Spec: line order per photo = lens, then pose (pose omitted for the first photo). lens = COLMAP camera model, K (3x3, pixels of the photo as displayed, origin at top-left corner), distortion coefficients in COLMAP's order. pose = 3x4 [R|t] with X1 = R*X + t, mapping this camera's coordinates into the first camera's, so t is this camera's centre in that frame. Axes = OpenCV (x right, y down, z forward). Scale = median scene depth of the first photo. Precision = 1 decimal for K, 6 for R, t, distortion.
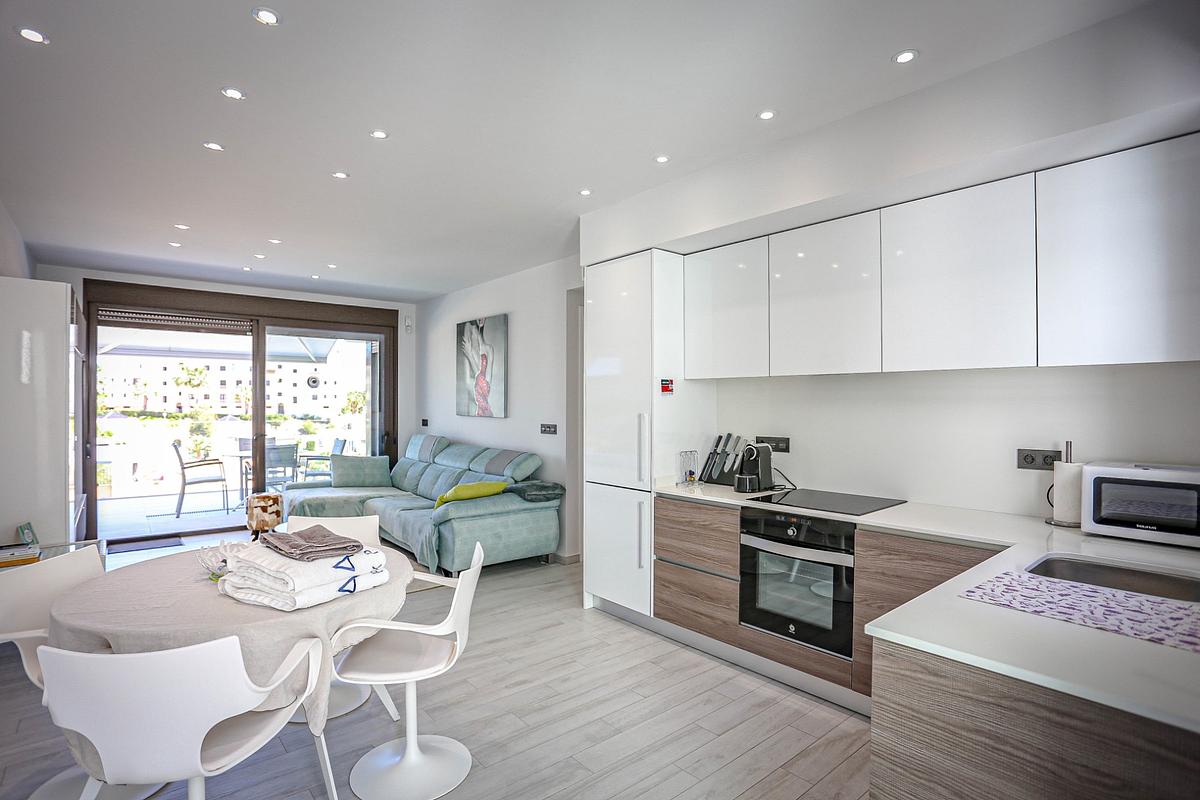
lens RADIAL K [[611.7, 0, 600.0], [0, 611.7, 400.0], [0, 0, 1]] dist [-0.003052, 0.022070]
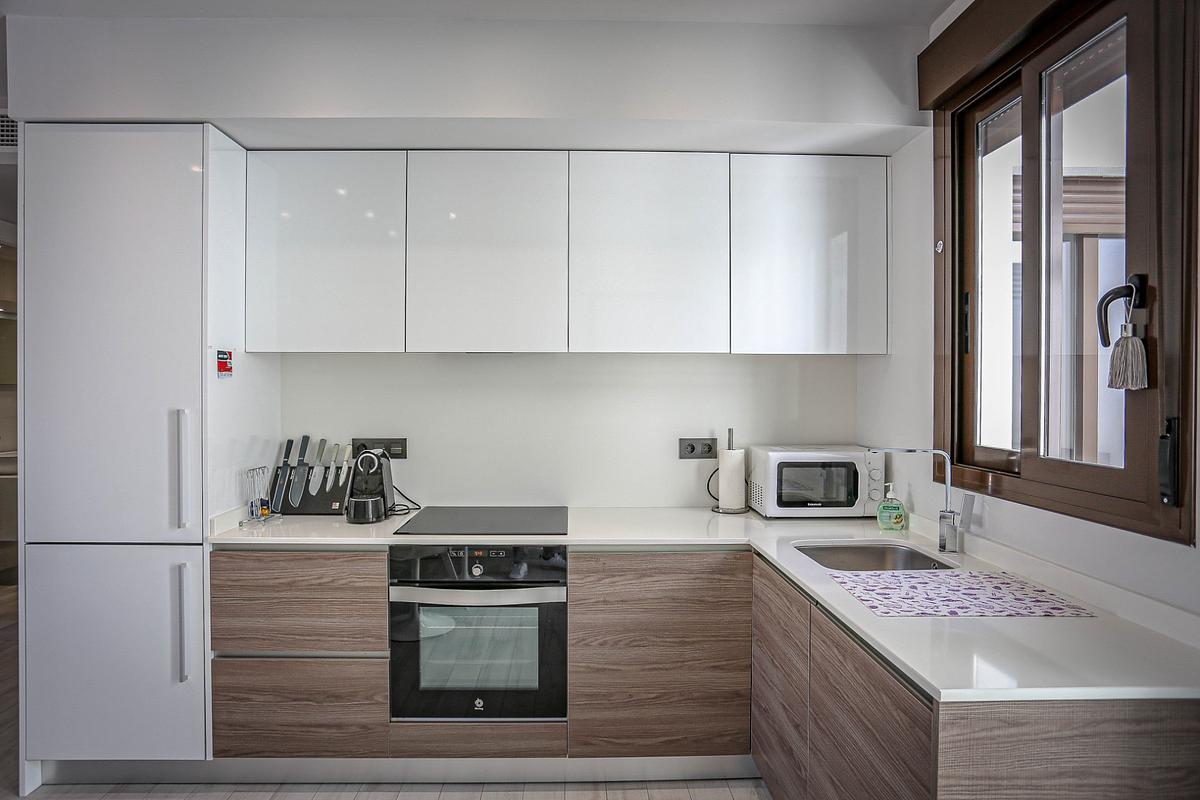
lens RADIAL K [[704.8, 0, 599.2], [0, 704.8, 385.3], [0, 0, 1]] dist [-0.045934, 0.030300]
pose [[0.641498, 0.005425, 0.767105, -0.226929], [-0.004822, 0.999984, -0.003040, 0.000439], [-0.767109, -0.001748, 0.641514, 0.364204]]
